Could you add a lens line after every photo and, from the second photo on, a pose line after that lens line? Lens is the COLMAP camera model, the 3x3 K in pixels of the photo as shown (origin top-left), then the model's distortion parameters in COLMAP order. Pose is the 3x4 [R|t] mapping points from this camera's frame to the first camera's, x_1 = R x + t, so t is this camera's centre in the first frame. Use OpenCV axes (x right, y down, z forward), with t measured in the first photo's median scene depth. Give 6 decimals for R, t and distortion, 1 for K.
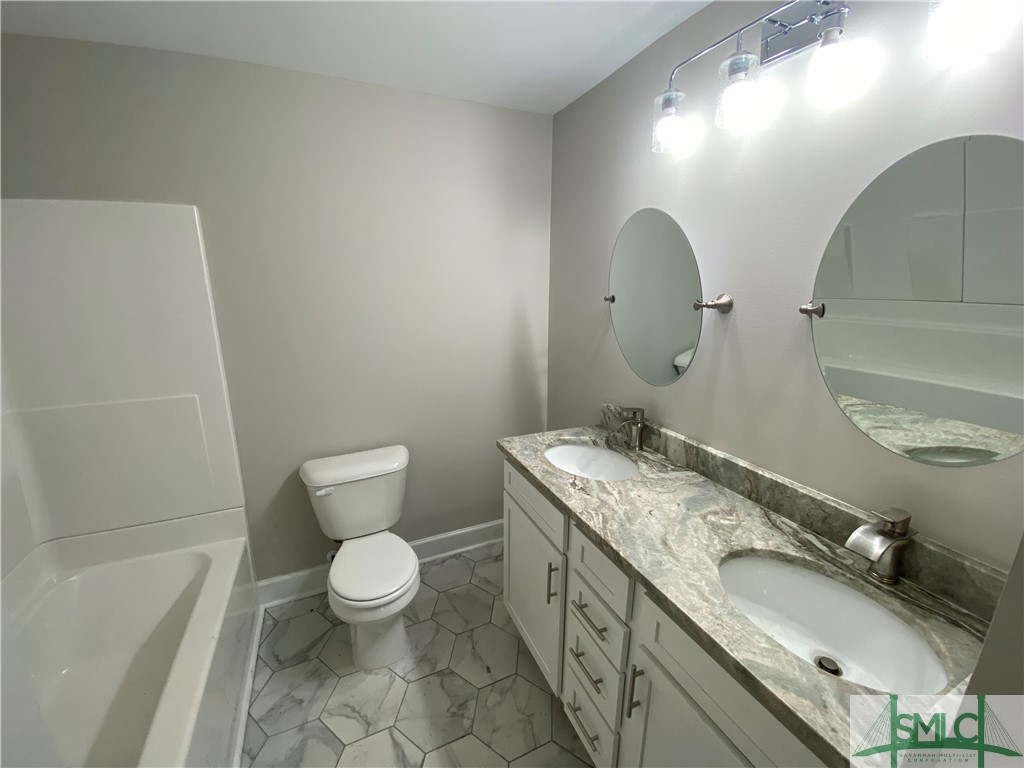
lens RADIAL K [[414.1, 0, 509.2], [0, 414.1, 381.9], [0, 0, 1]] dist [0.022220, -0.024139]
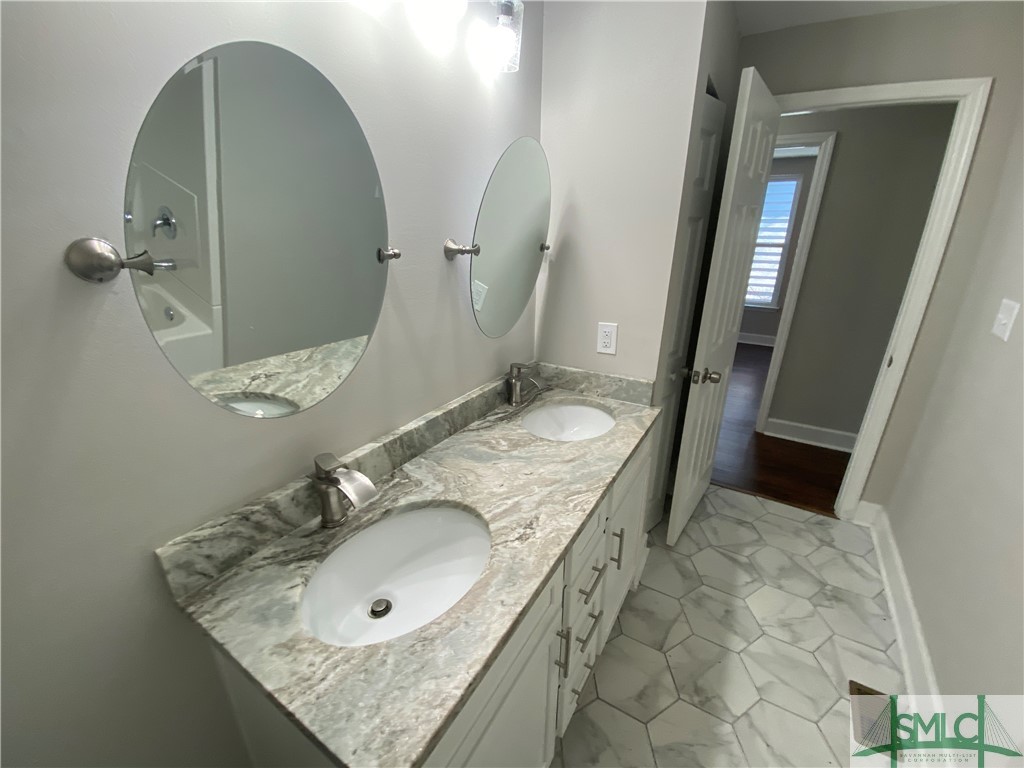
lens RADIAL K [[411.7, 0, 509.9], [0, 411.7, 385.5], [0, 0, 1]] dist [0.031175, -0.023566]
pose [[-0.572341, -0.286298, 0.768413, -0.289931], [0.179586, 0.870561, 0.458118, -0.290495], [-0.800109, 0.400196, -0.446843, 1.296588]]
